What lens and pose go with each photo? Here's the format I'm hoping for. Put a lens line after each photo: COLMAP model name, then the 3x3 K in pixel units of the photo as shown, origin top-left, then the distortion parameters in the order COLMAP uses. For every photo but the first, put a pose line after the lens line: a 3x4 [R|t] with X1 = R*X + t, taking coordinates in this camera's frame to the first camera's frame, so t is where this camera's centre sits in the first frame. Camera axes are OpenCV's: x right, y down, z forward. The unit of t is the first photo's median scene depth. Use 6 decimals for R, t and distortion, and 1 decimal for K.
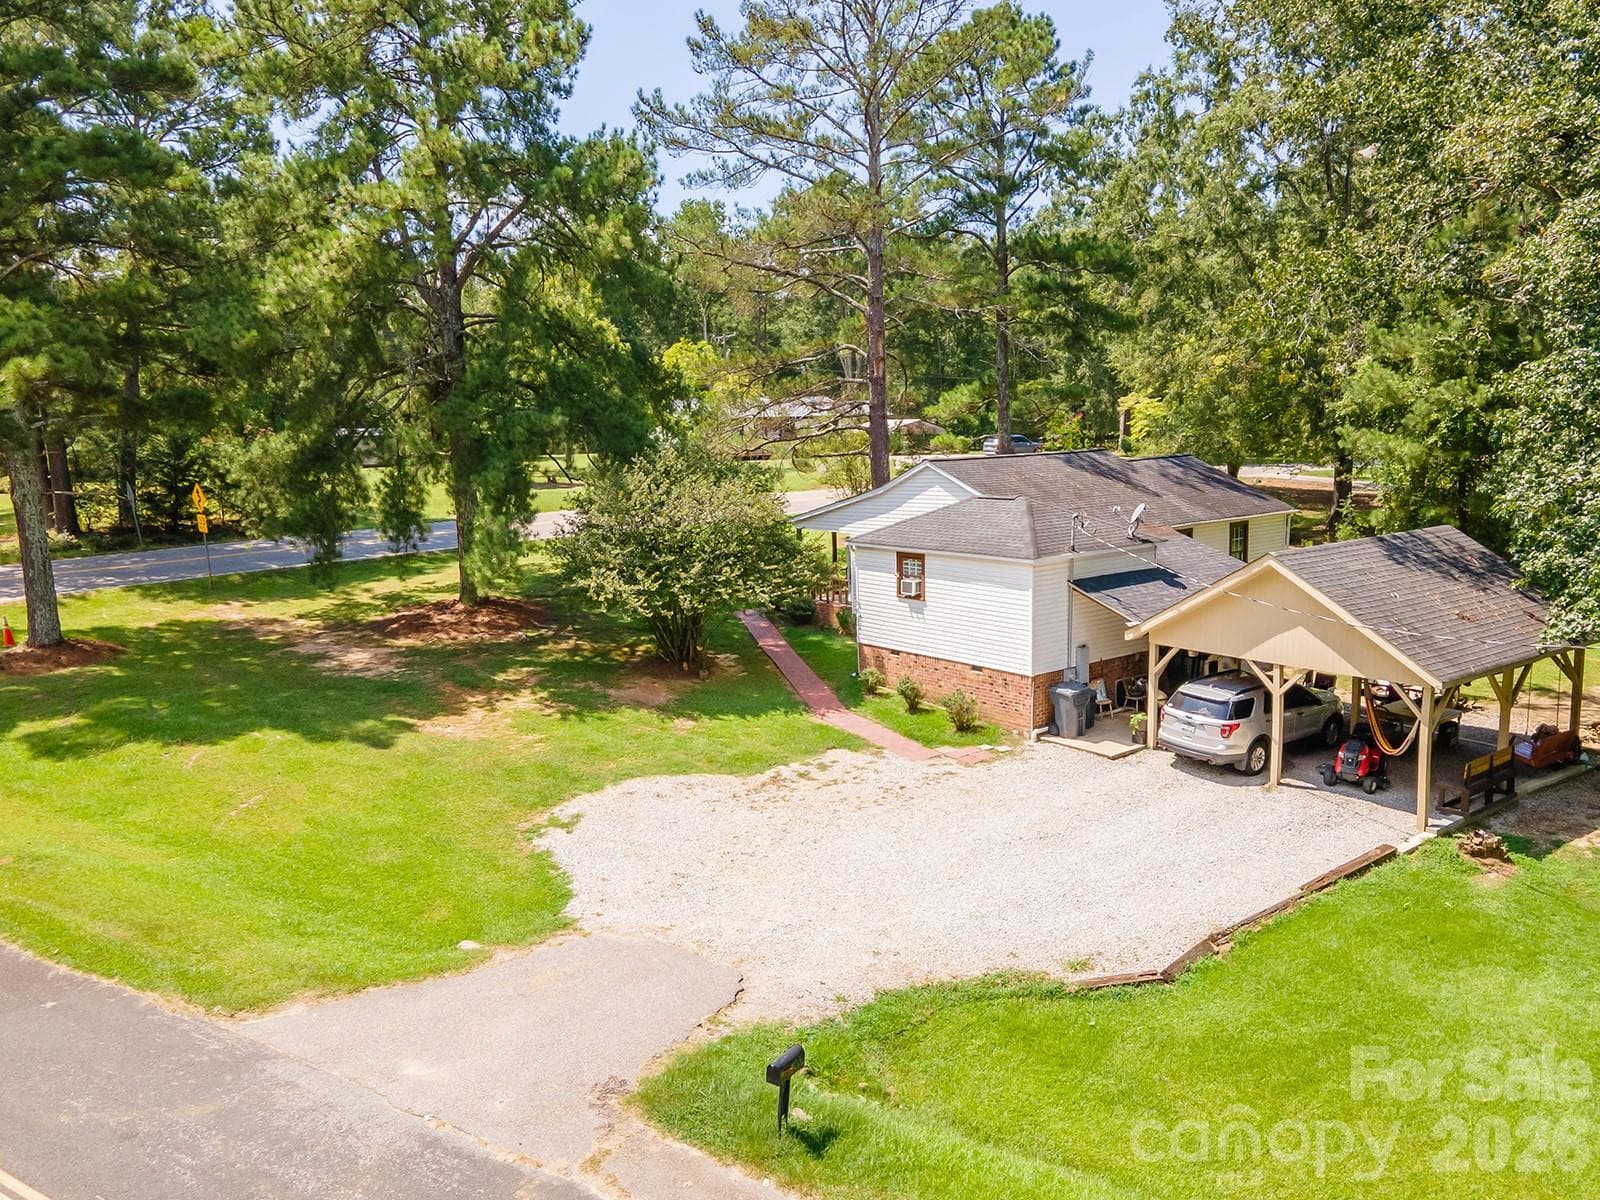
lens RADIAL K [[1215.4, 0, 800.0], [0, 1215.4, 600.0], [0, 0, 1]] dist [0.032663, 0.001859]
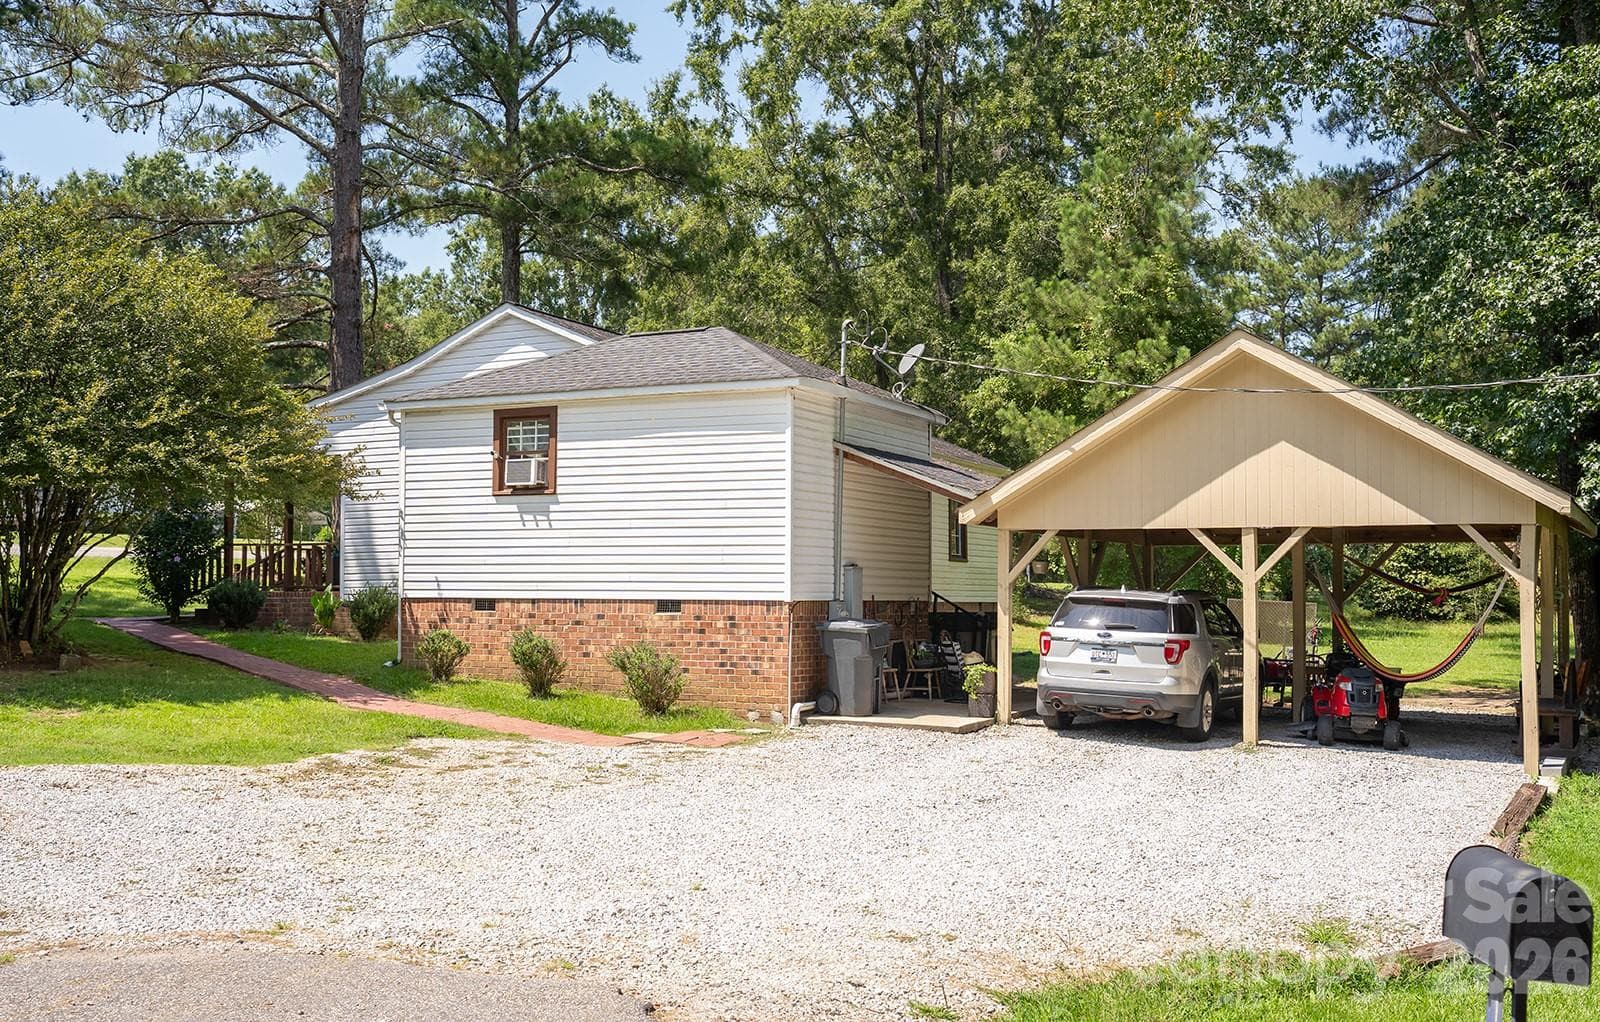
lens RADIAL K [[1642.9, 0, 800.0], [0, 1642.9, 511.0], [0, 0, 1]] dist [-0.011885, -0.006077]
pose [[0.905337, 0.051053, 0.421615, -0.108803], [0.034441, 0.980653, -0.192702, 0.159121], [-0.423296, 0.188981, 0.886062, 0.343742]]
